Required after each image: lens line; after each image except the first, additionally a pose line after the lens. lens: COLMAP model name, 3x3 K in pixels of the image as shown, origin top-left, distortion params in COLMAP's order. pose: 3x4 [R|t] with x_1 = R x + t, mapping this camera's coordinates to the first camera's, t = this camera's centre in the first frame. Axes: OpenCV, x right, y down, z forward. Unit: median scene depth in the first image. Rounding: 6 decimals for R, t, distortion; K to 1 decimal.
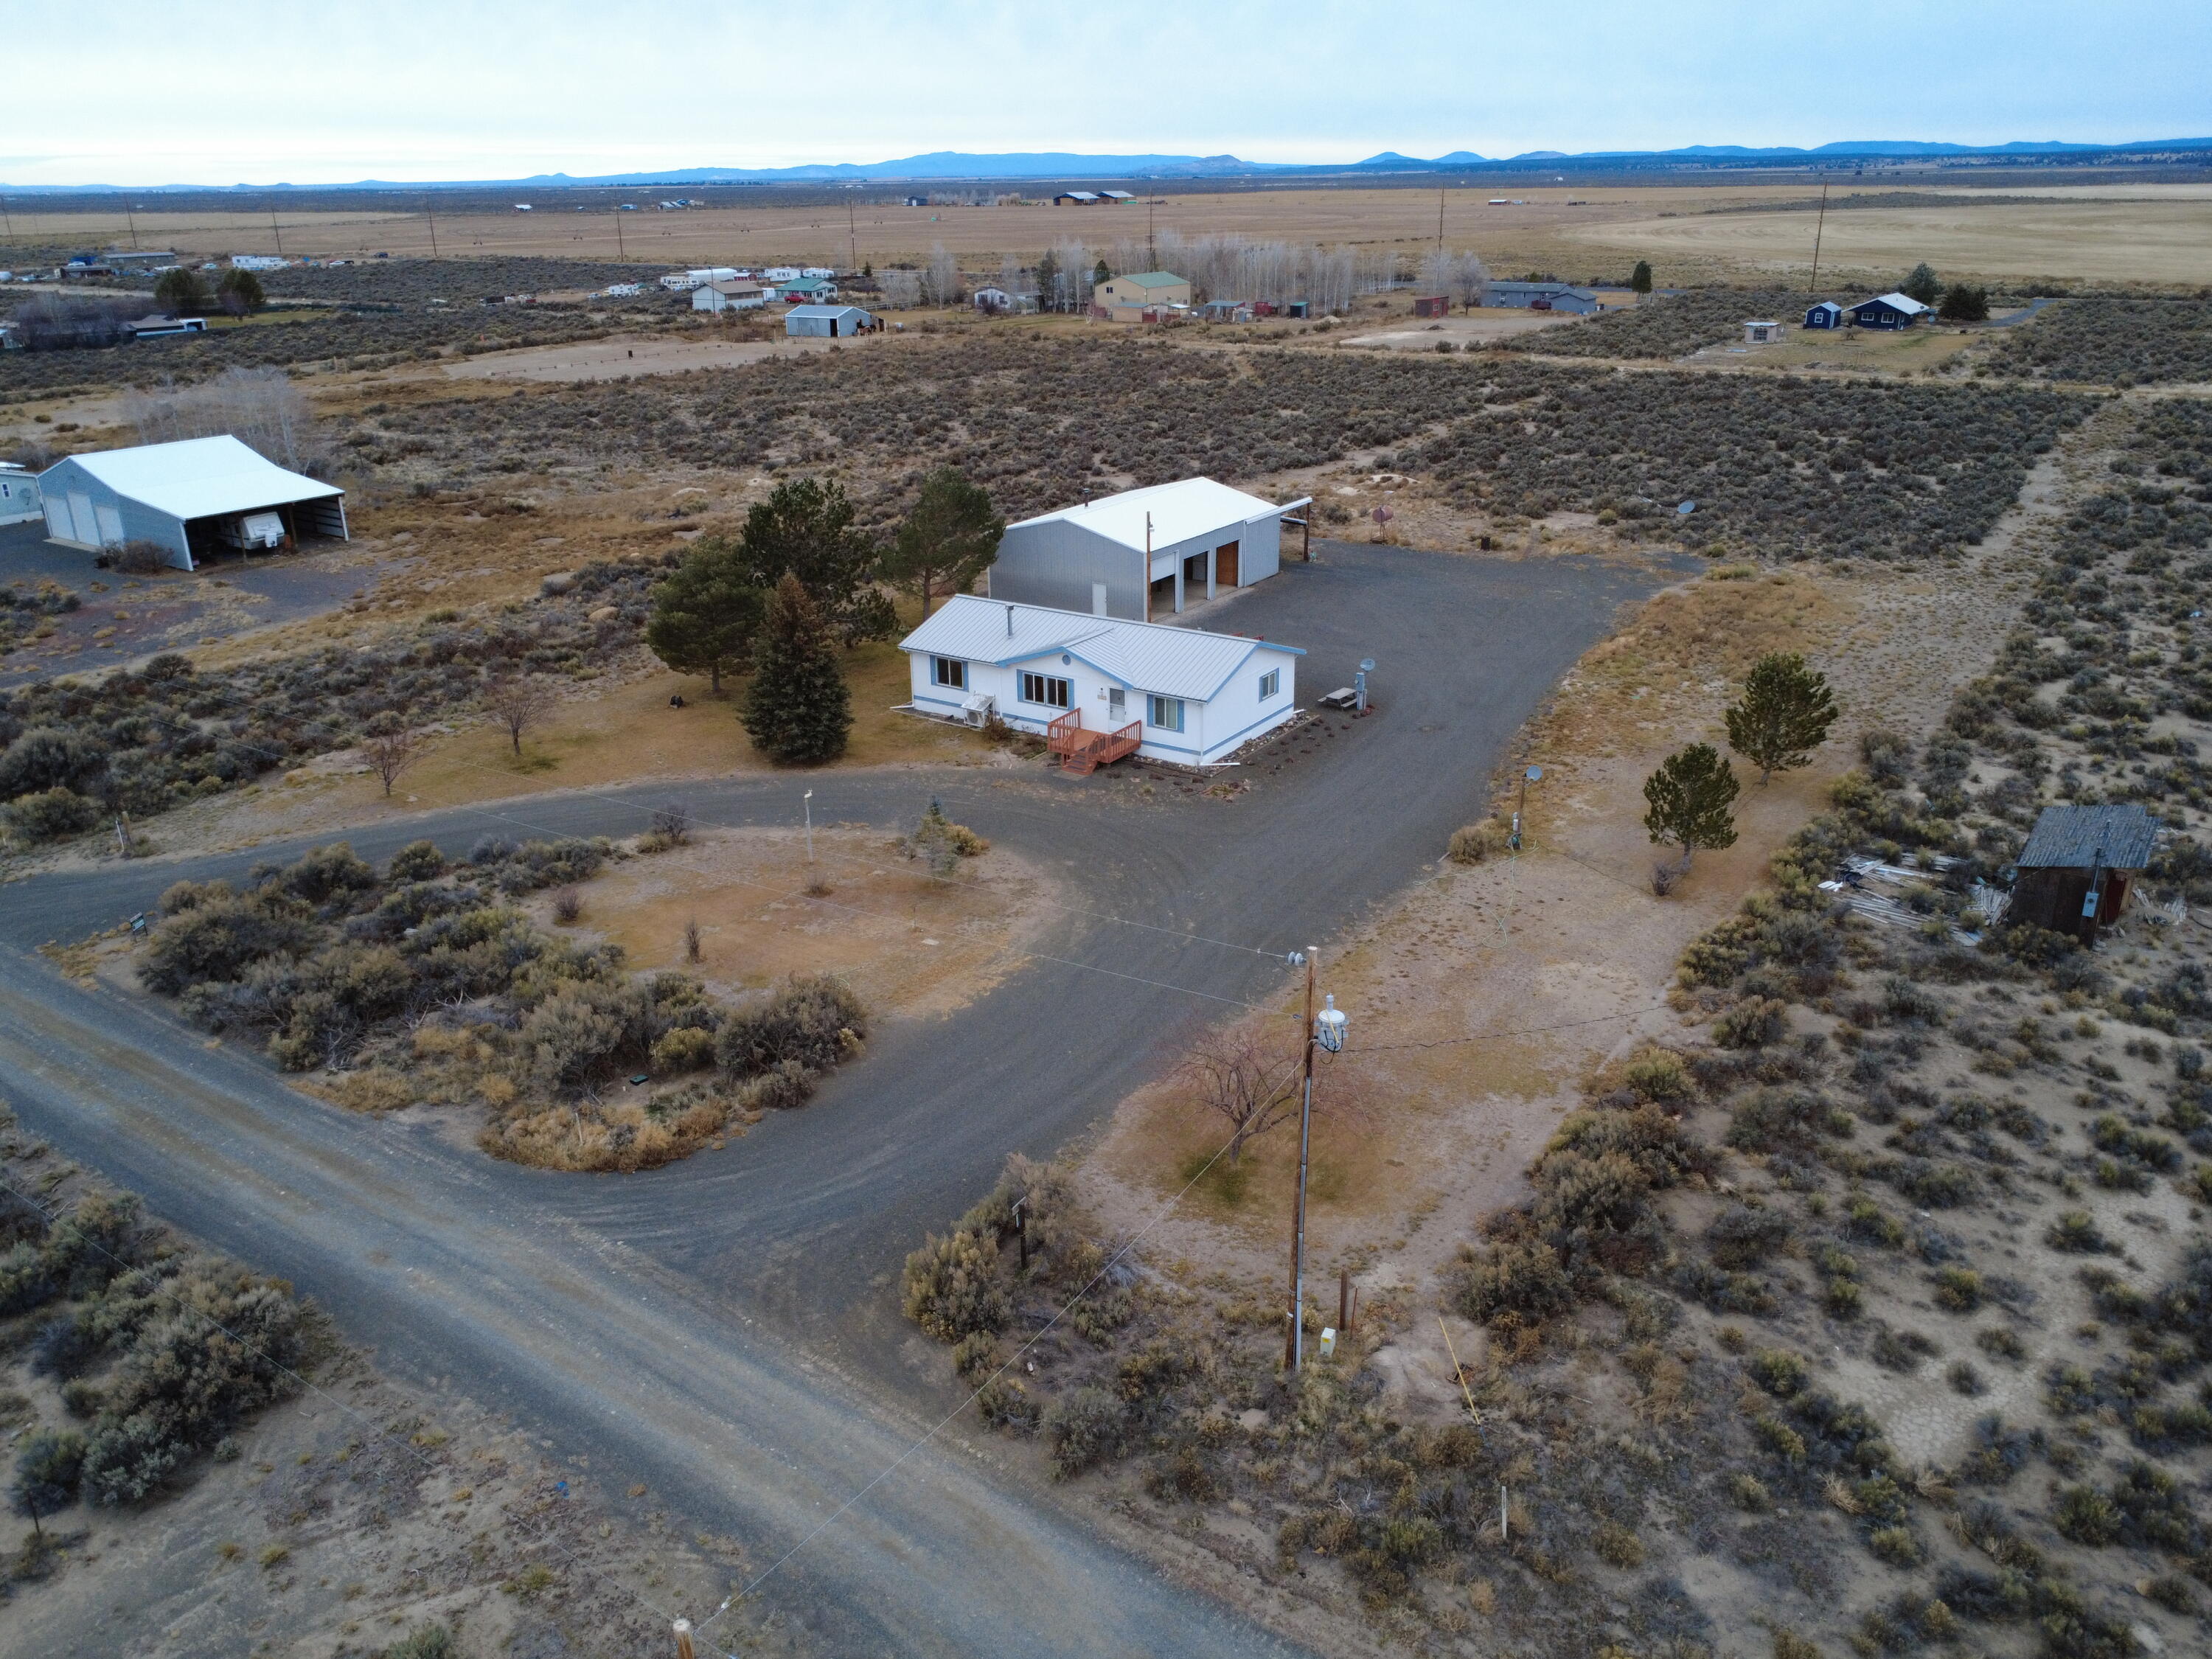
lens RADIAL K [[1650.2, 0, 1109.4], [0, 1650.2, 825.0], [0, 0, 1]] dist [0.003427, -0.002127]
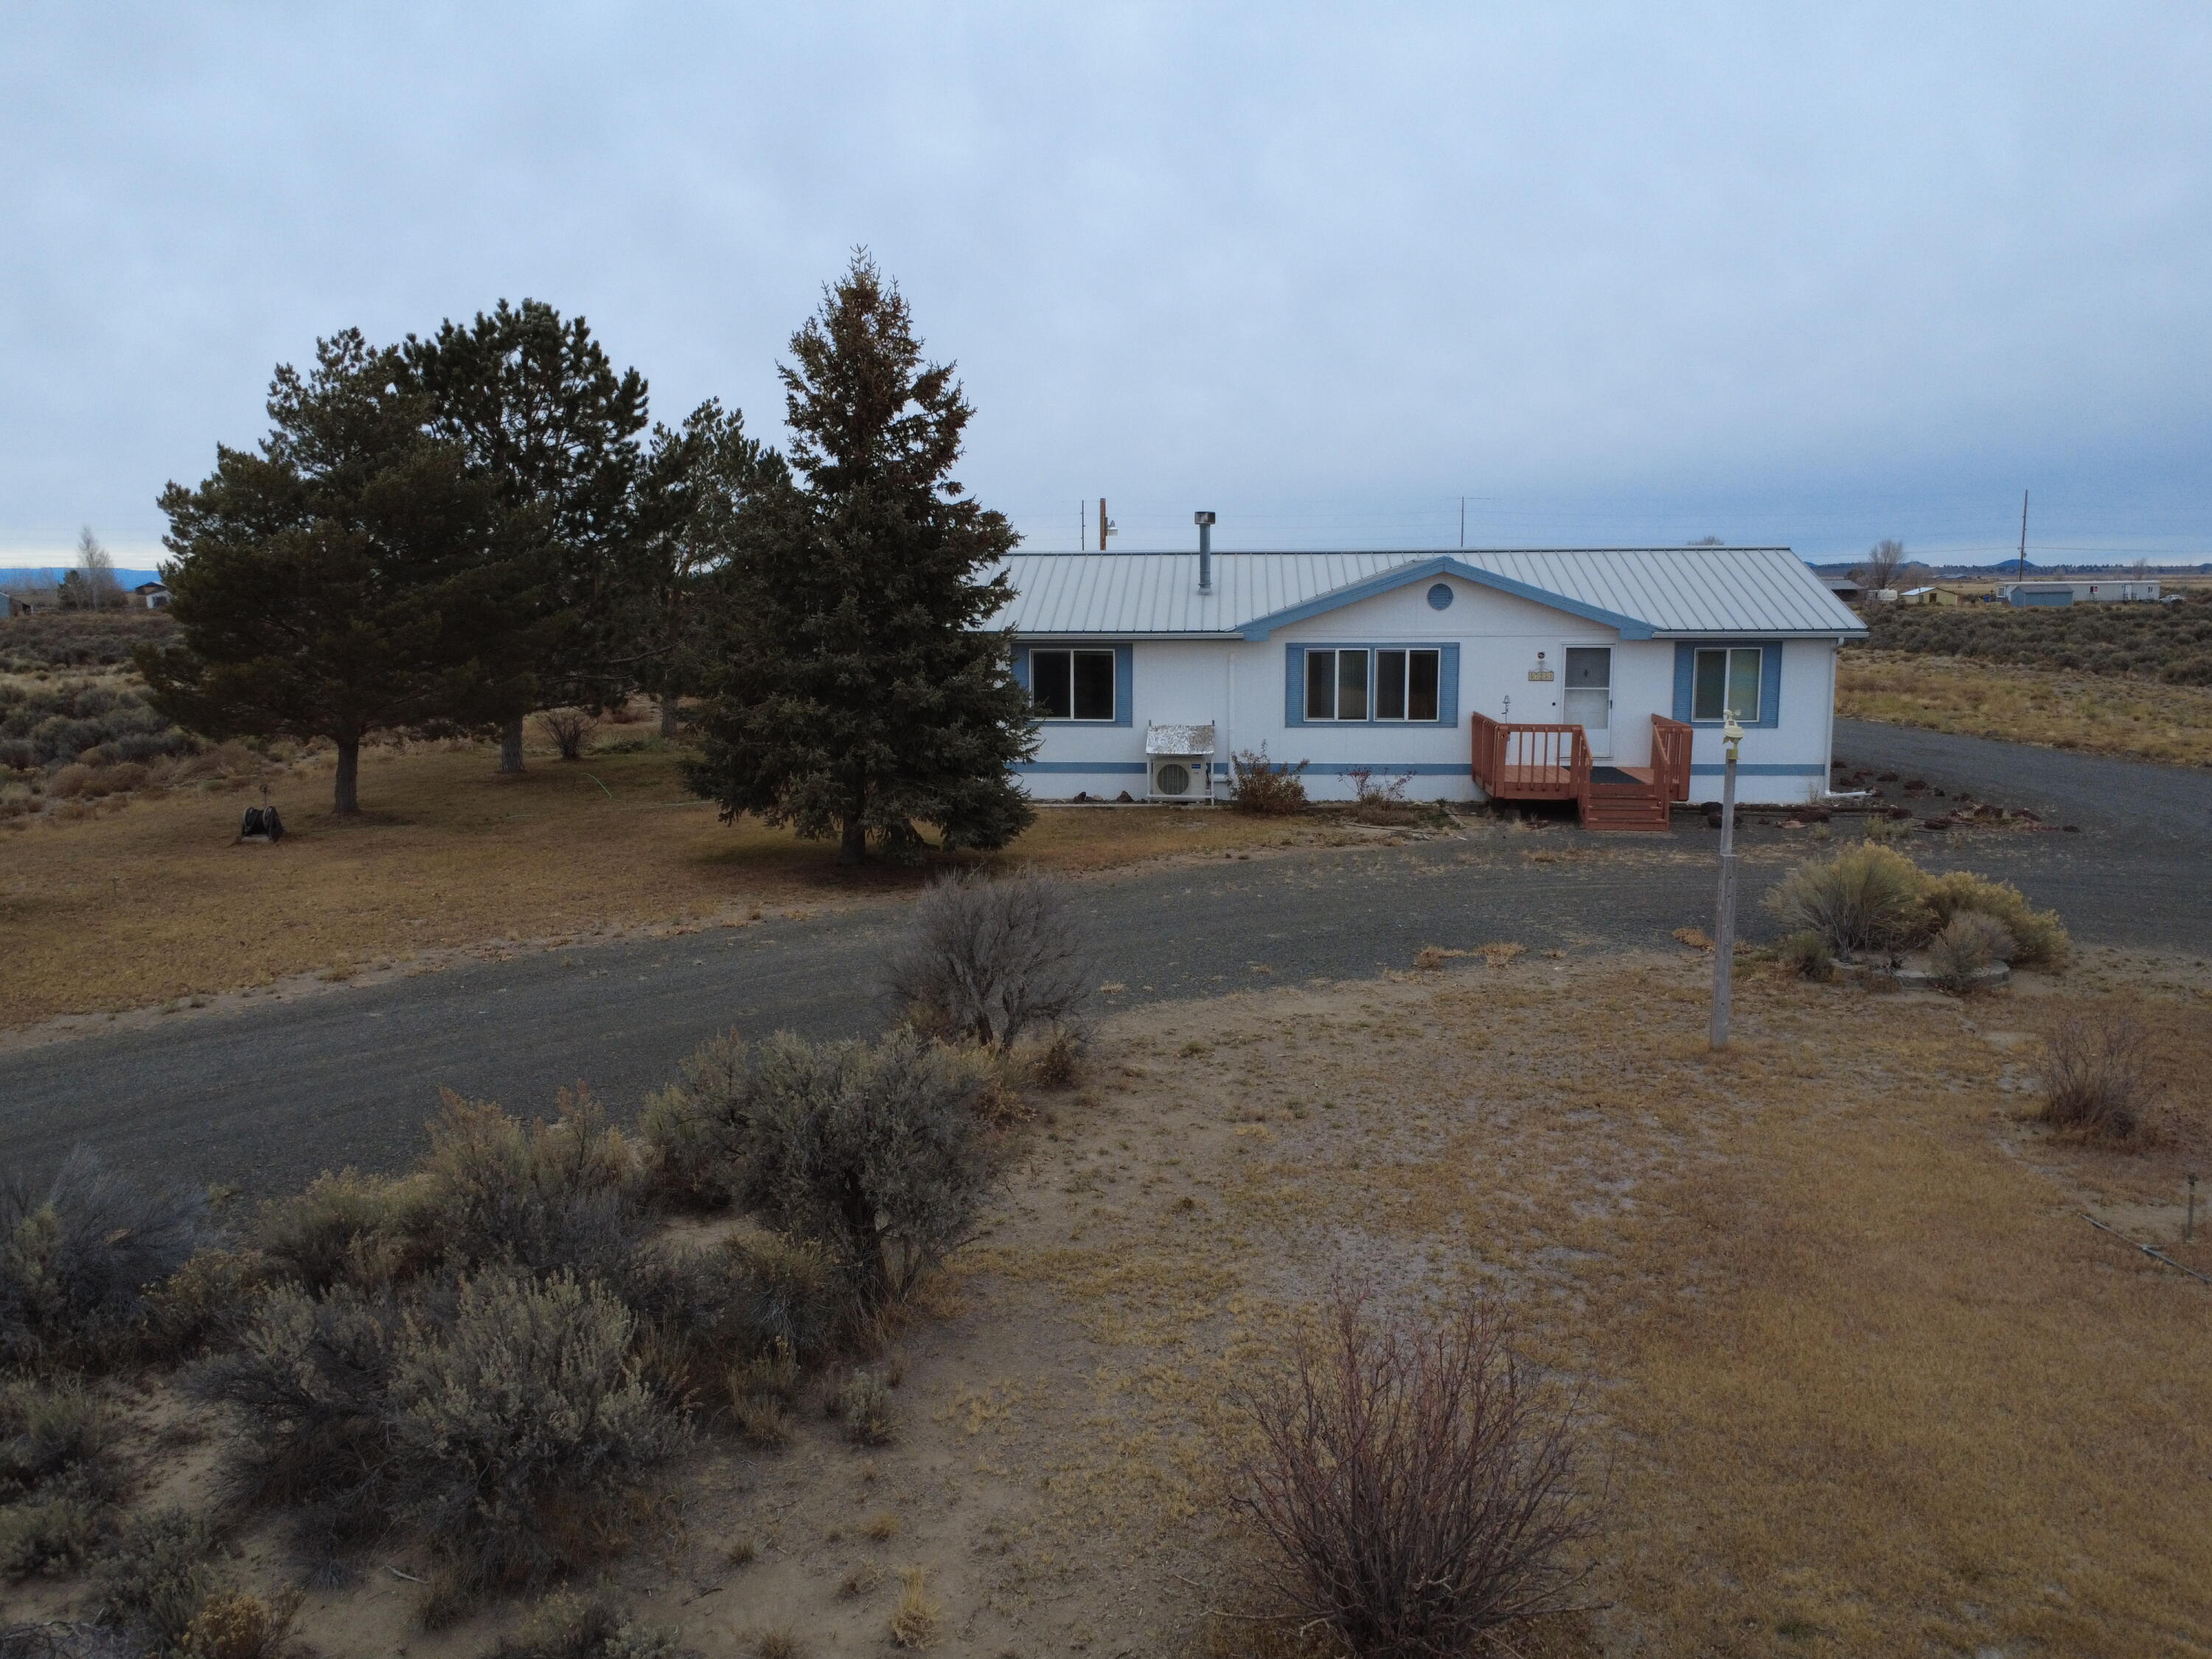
lens RADIAL K [[1650.2, 0, 1109.4], [0, 1650.2, 825.0], [0, 0, 1]] dist [0.003427, -0.002127]
pose [[0.871567, -0.062618, 0.486262, -0.302152], [0.174313, 0.966584, -0.187965, 0.017518], [-0.458243, 0.248586, 0.853357, 0.706962]]
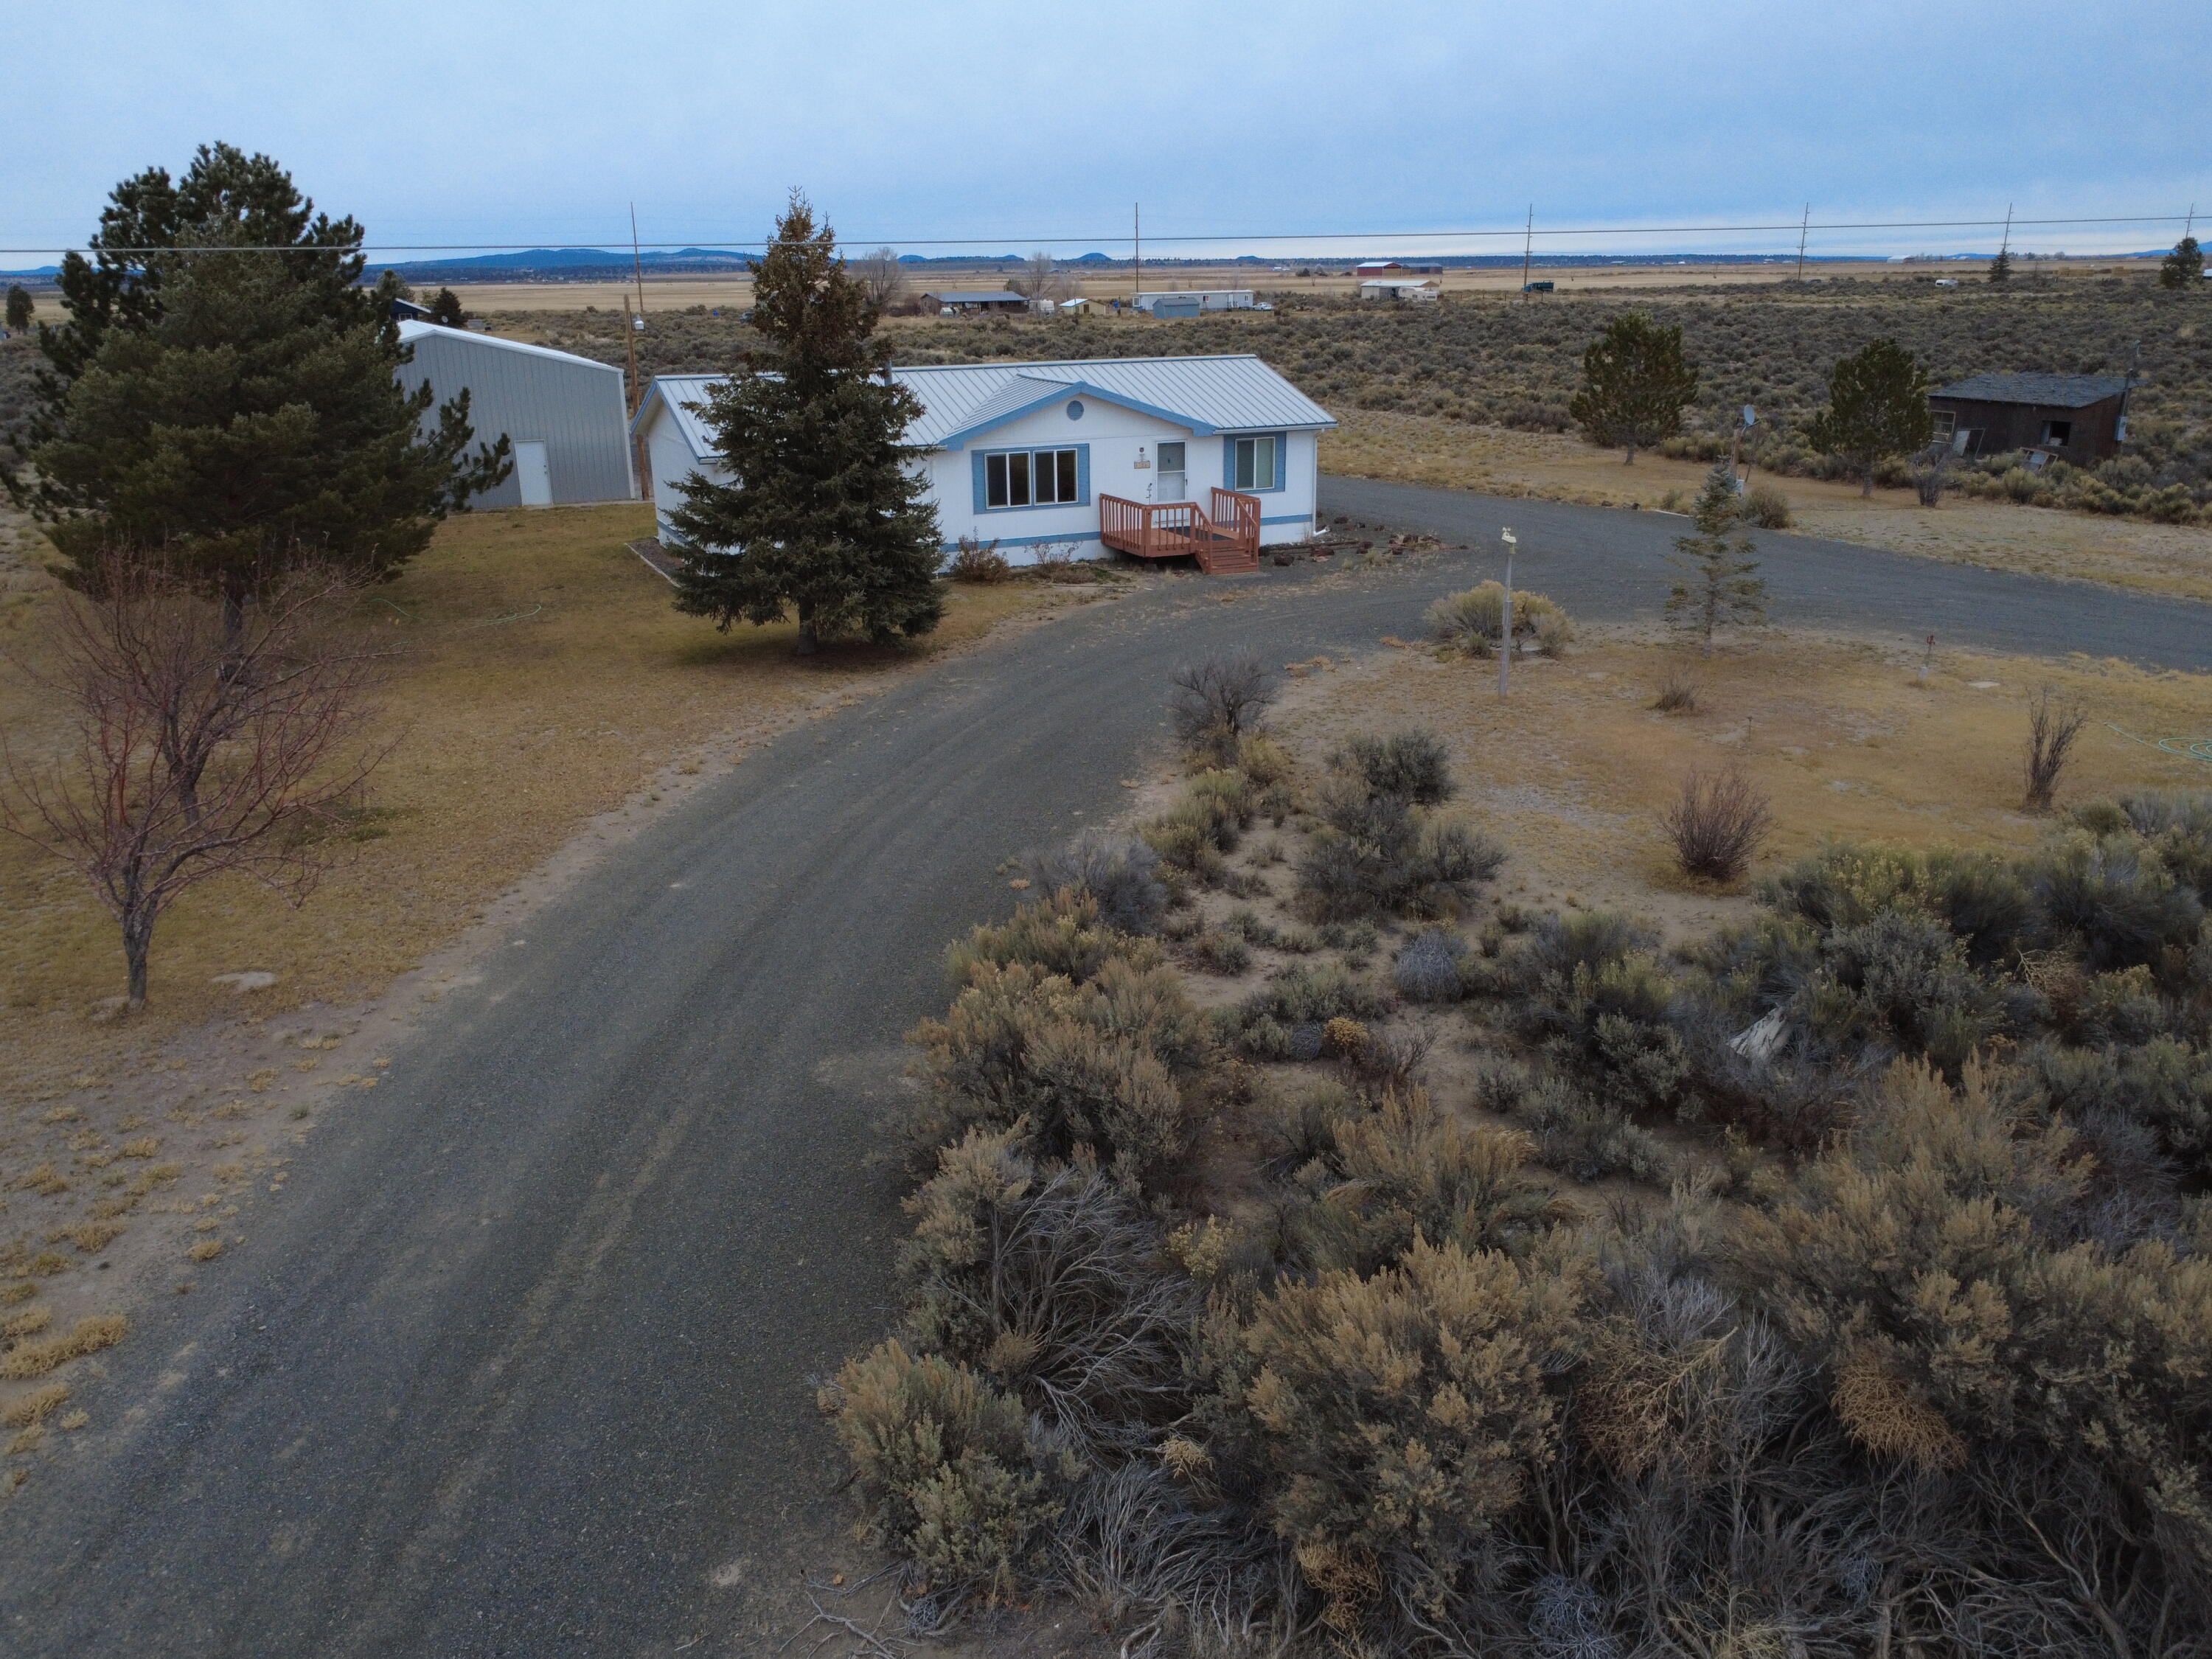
lens RADIAL K [[1650.2, 0, 1109.4], [0, 1650.2, 825.0], [0, 0, 1]] dist [0.003427, -0.002127]
pose [[0.525078, -0.264570, 0.808885, -0.514437], [0.317454, 0.942742, 0.102281, -0.020884], [-0.789630, 0.203078, 0.579002, 0.699201]]
